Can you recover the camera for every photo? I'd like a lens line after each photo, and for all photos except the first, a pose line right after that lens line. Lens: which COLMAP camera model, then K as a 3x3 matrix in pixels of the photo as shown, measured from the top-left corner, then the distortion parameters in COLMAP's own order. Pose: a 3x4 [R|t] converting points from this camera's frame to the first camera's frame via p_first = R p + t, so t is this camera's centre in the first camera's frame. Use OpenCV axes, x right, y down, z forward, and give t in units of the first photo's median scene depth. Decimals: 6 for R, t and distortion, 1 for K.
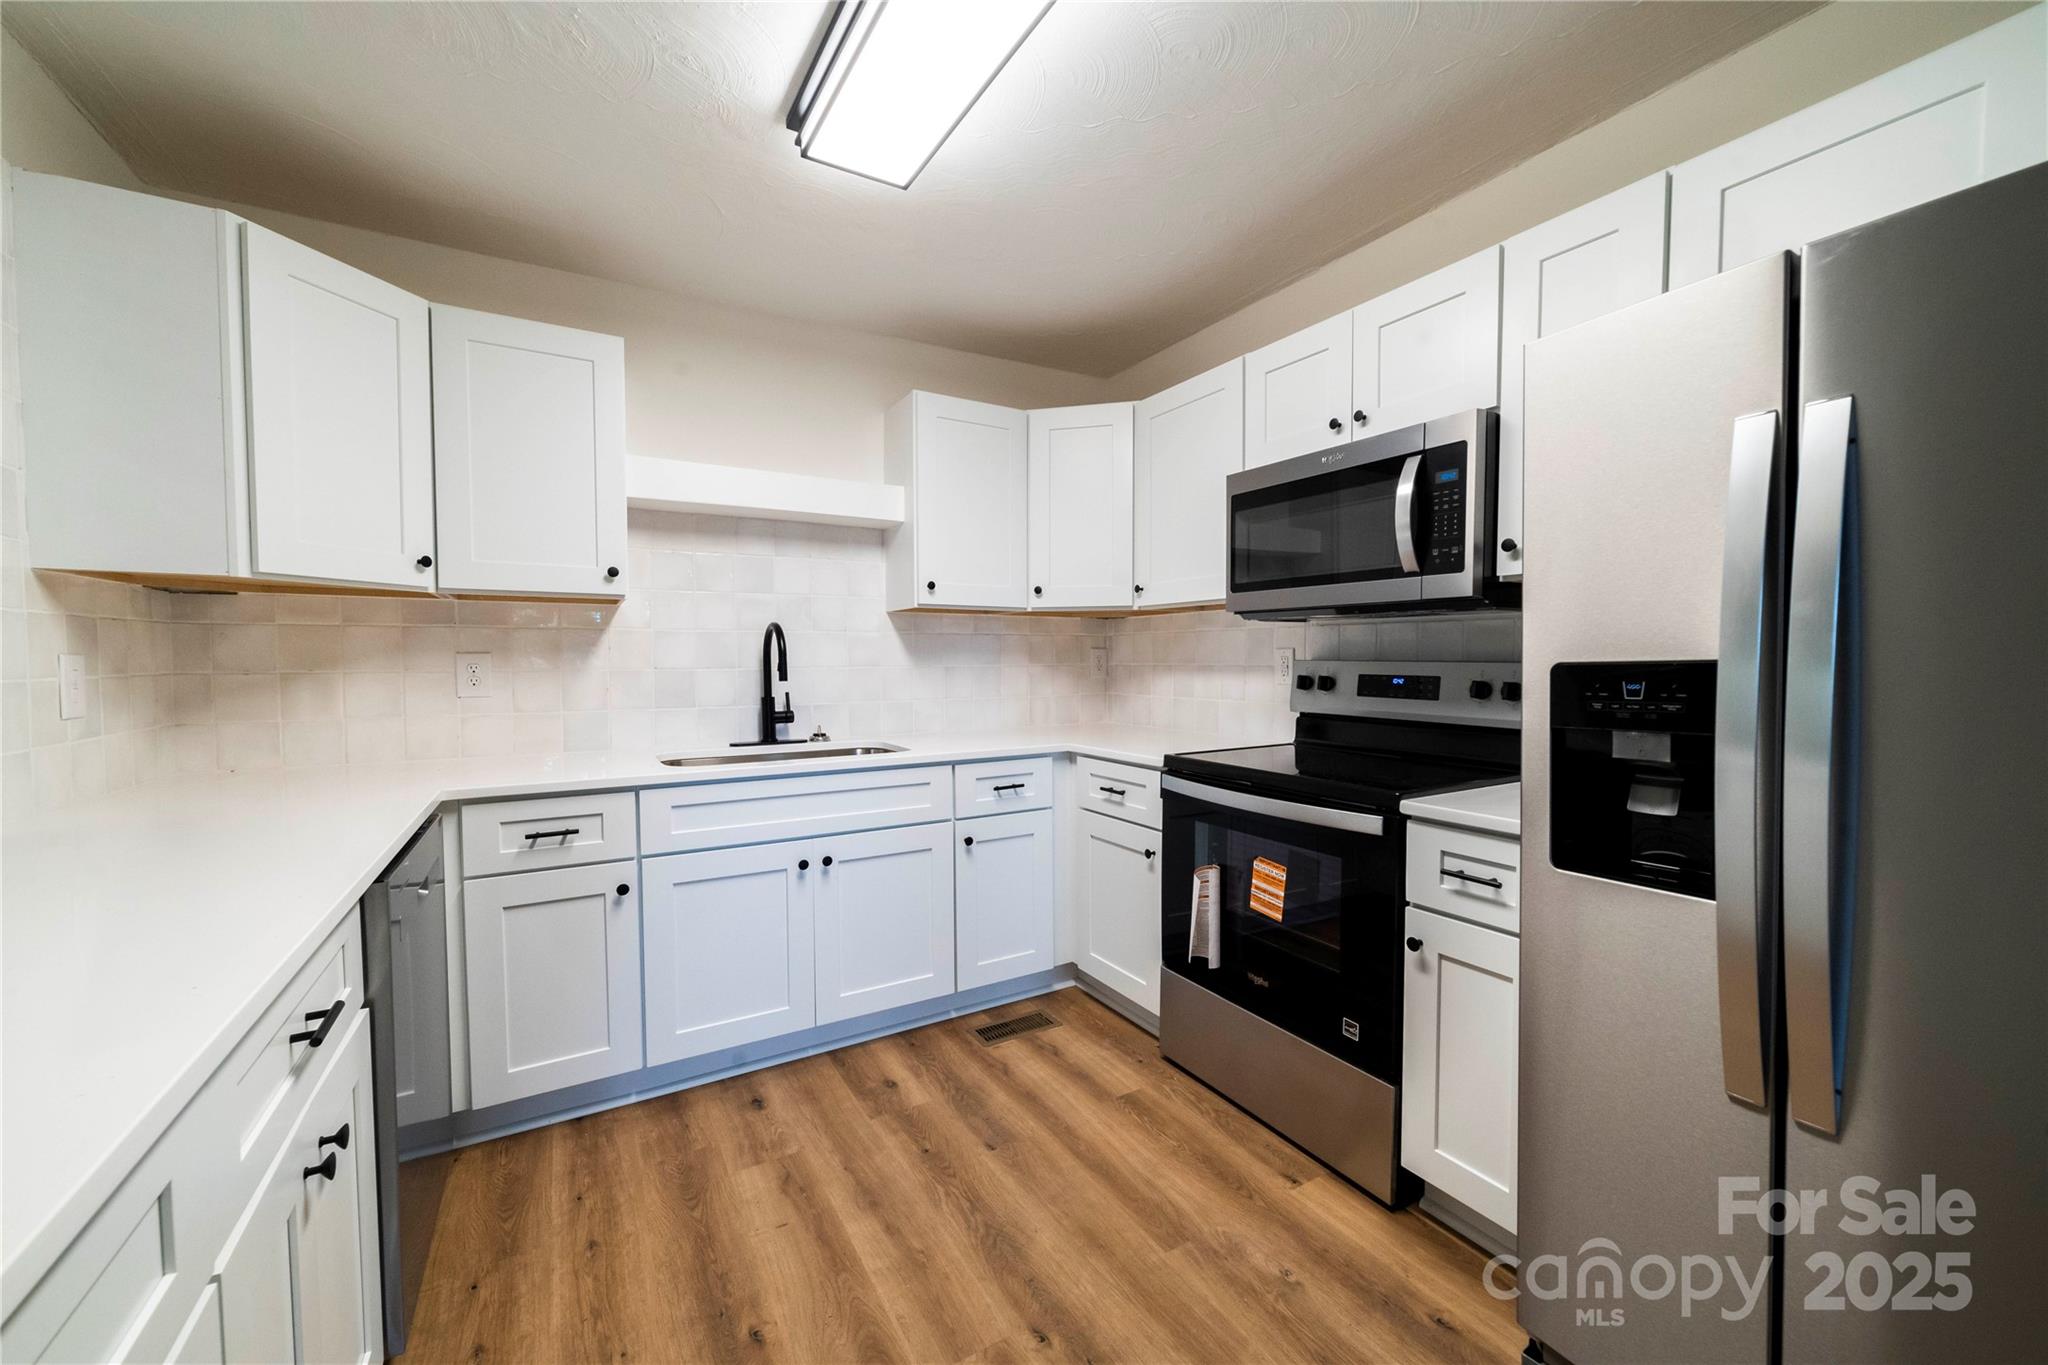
lens RADIAL K [[793.8, 0, 1029.7], [0, 793.8, 684.4], [0, 0, 1]] dist [-0.001092, 0.000038]
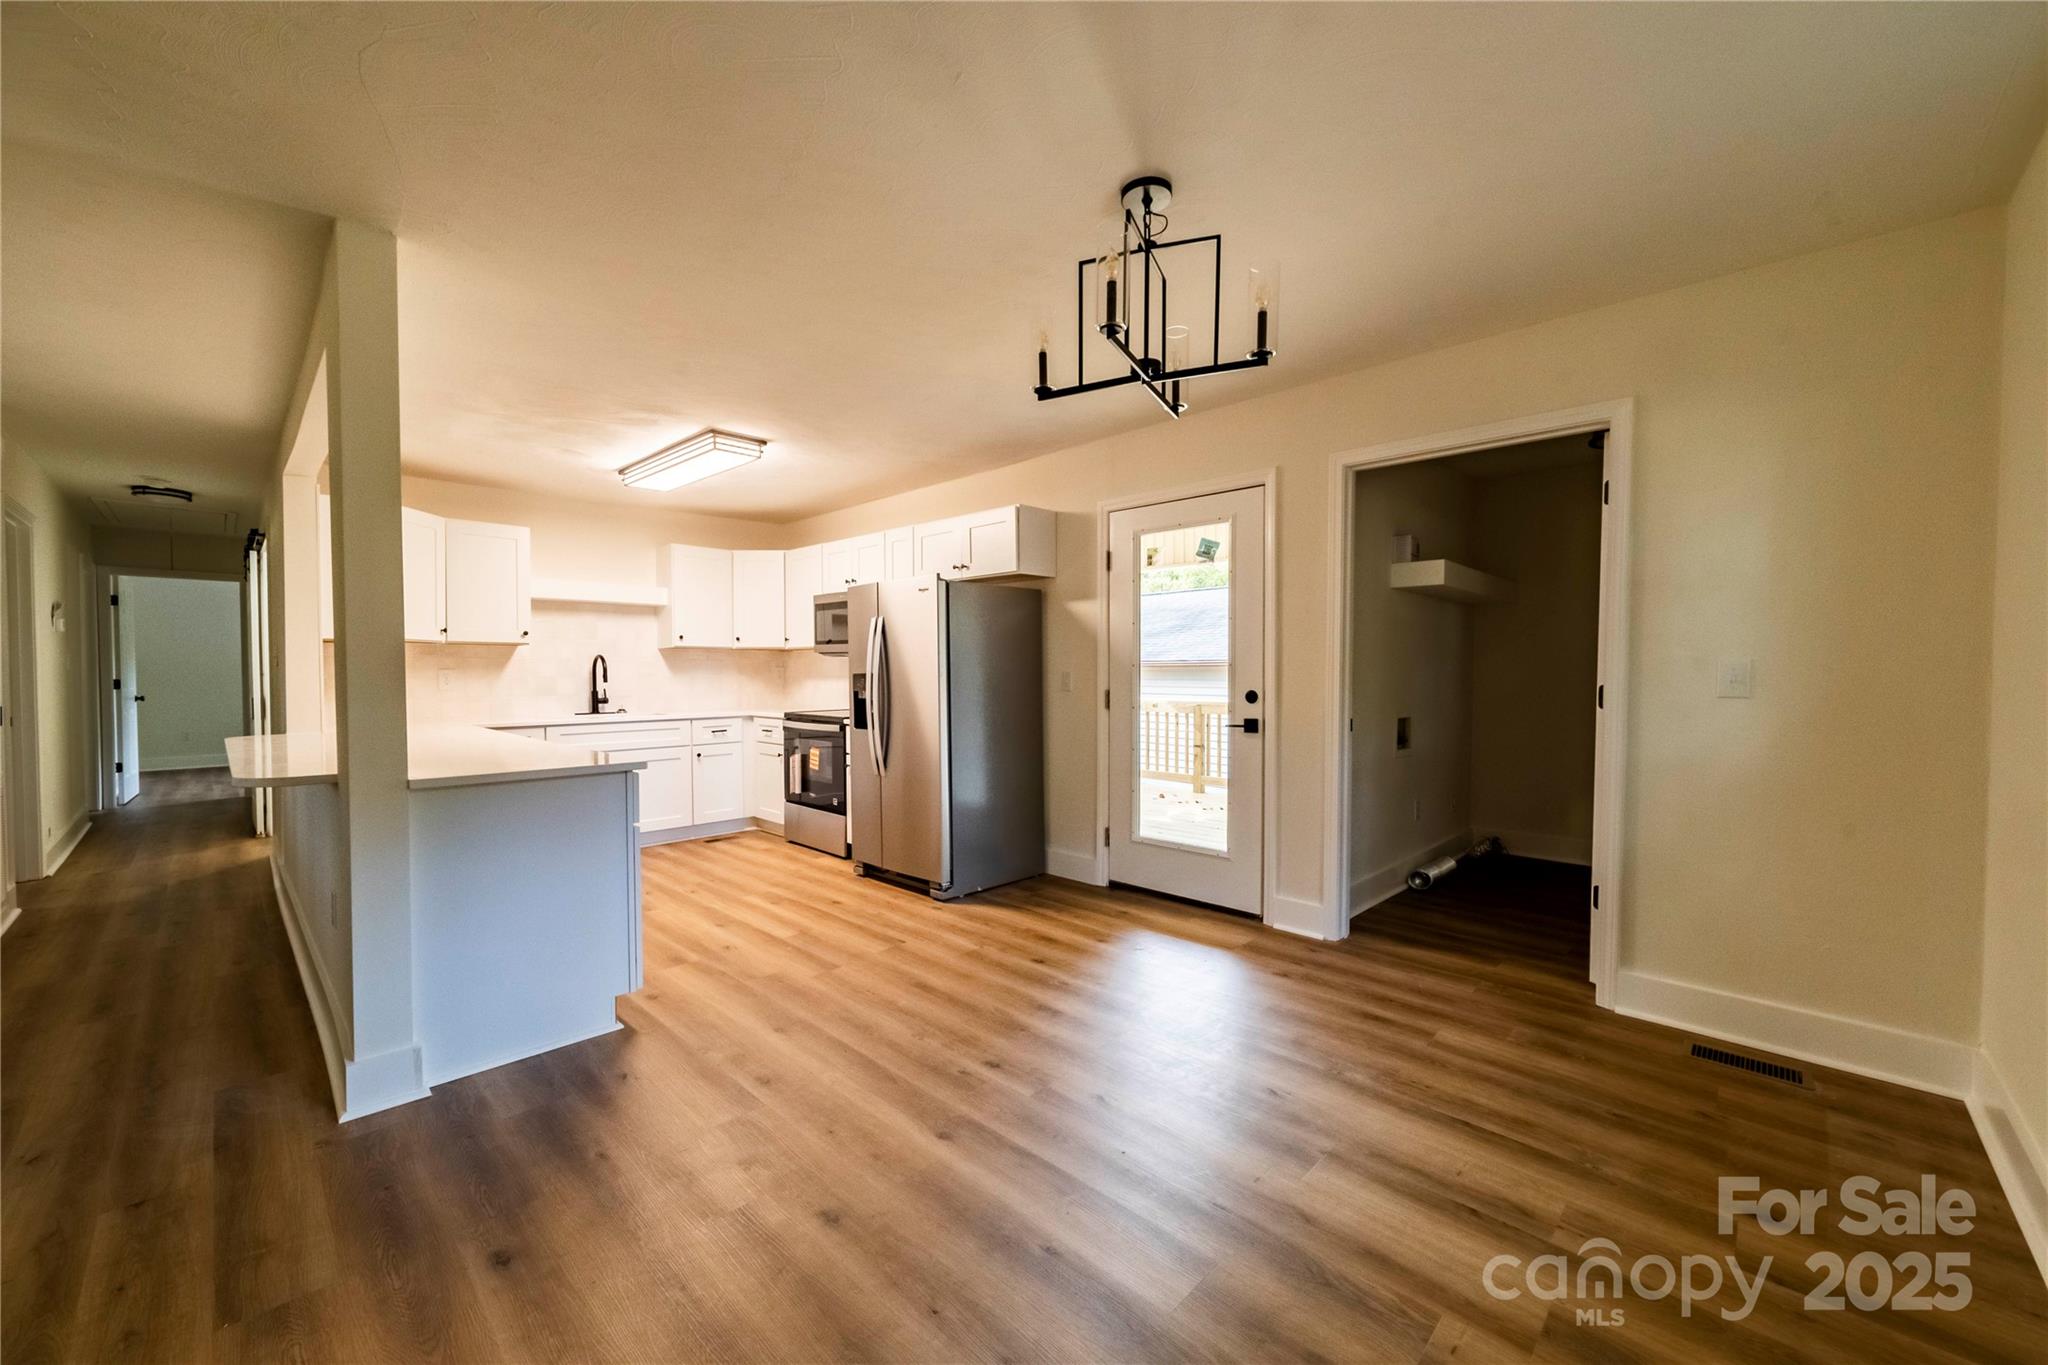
lens RADIAL K [[785.4, 0, 1021.5], [0, 785.4, 684.0], [0, 0, 1]] dist [-0.000578, -0.000080]
pose [[0.966113, -0.002841, 0.258105, 0.251609], [0.007402, 0.999833, -0.016702, 0.048468], [-0.258015, 0.018047, 0.965972, -1.485560]]
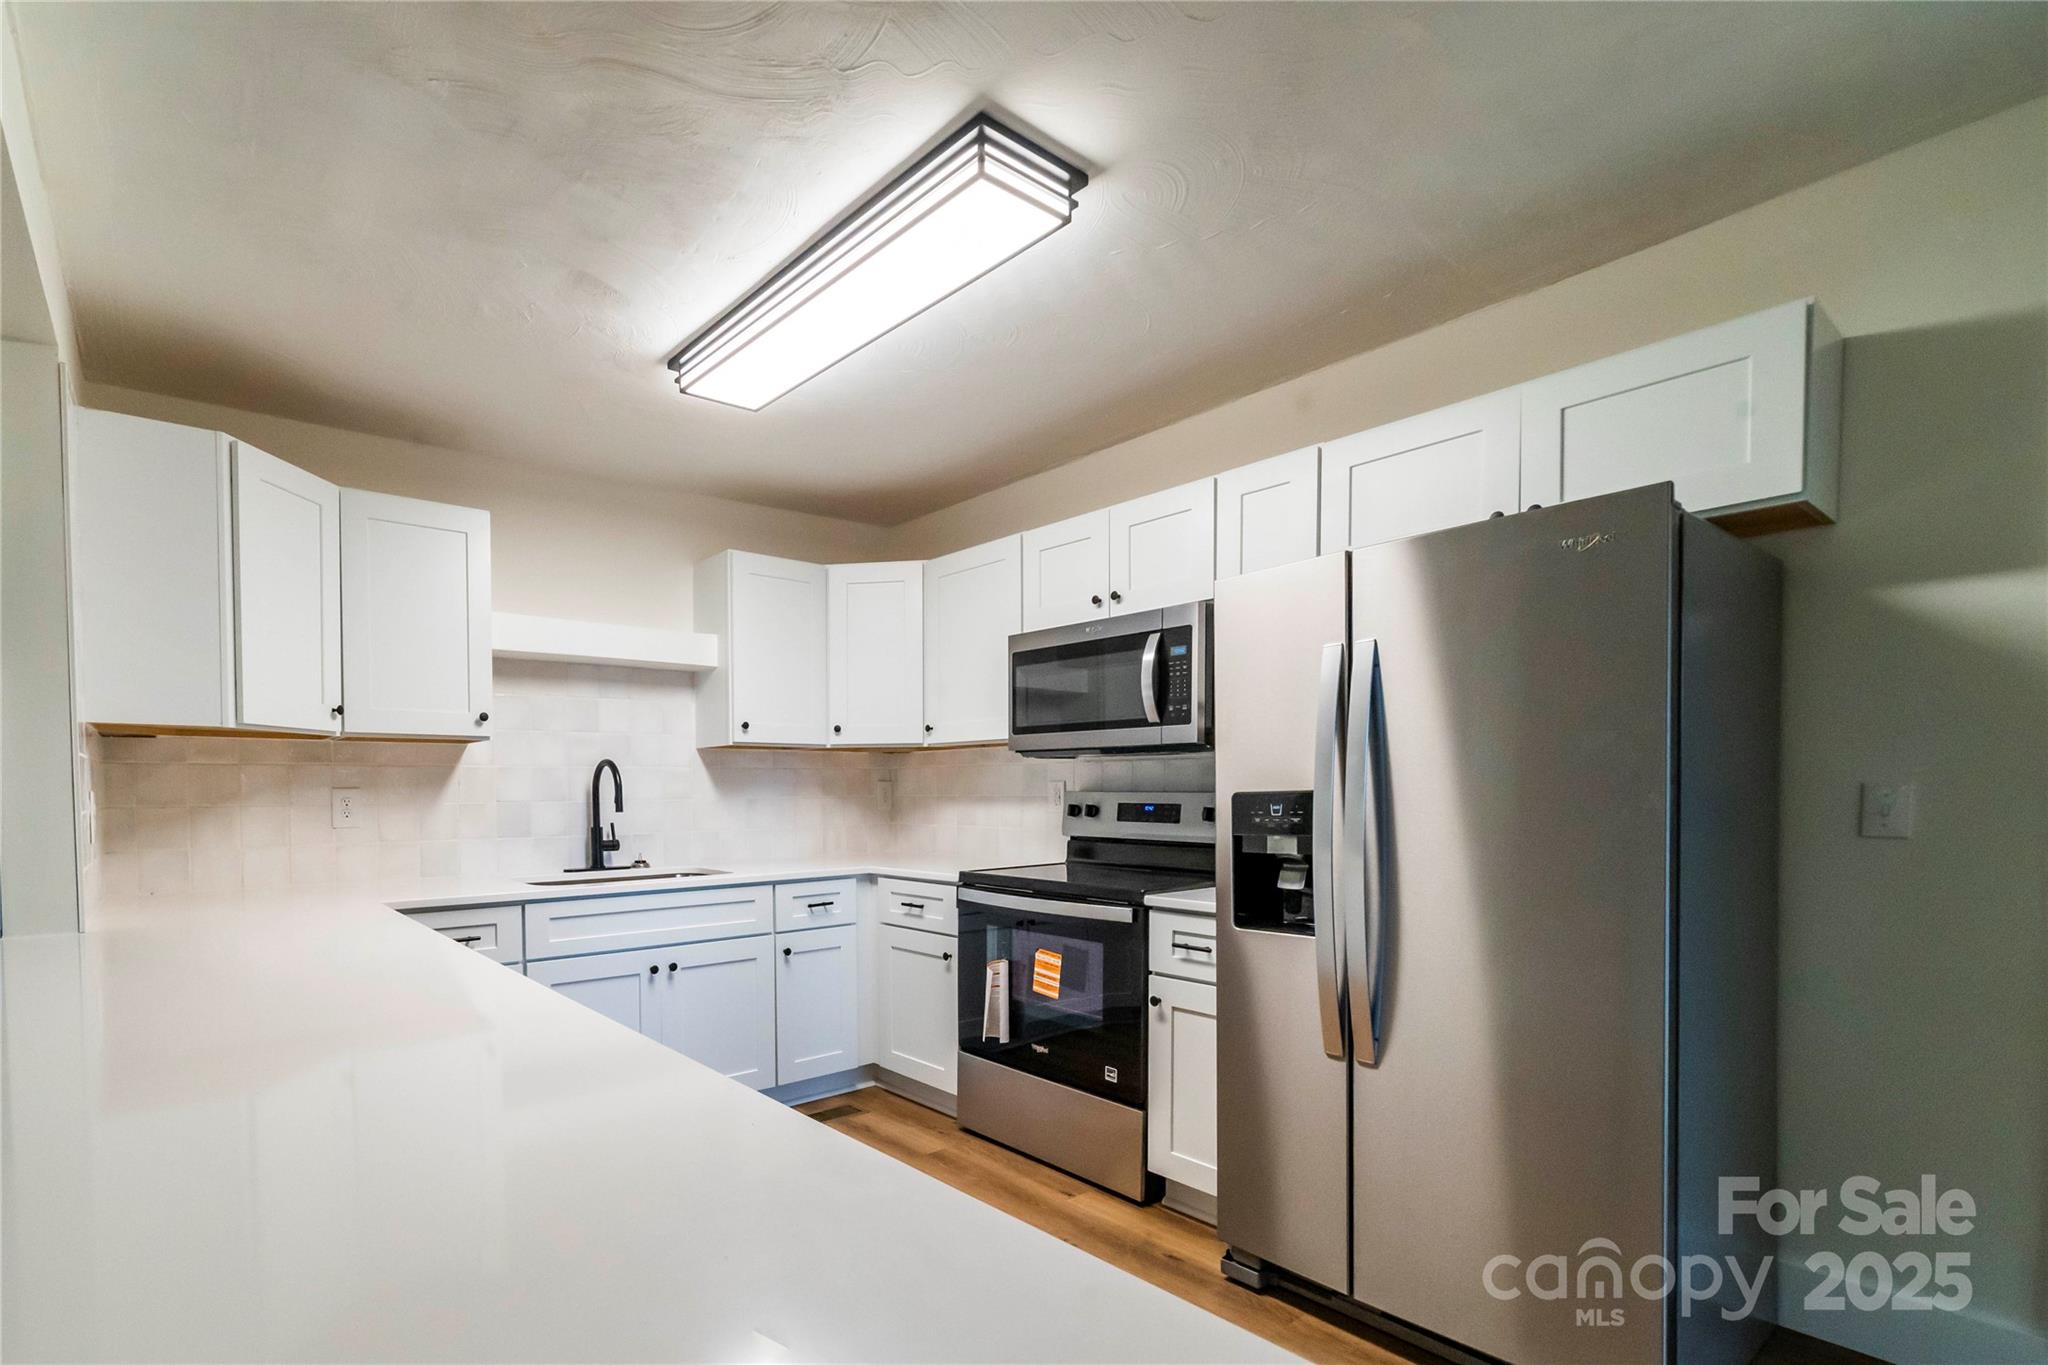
lens RADIAL K [[951.6, 0, 834.8], [0, 951.6, 810.9], [0, 0, 1]] dist [0.000194, -0.000254]
pose [[0.996186, -0.006105, 0.087041, -0.140485], [0.007038, 0.999921, -0.010409, 0.011725], [-0.086971, 0.010982, 0.996150, -0.405074]]
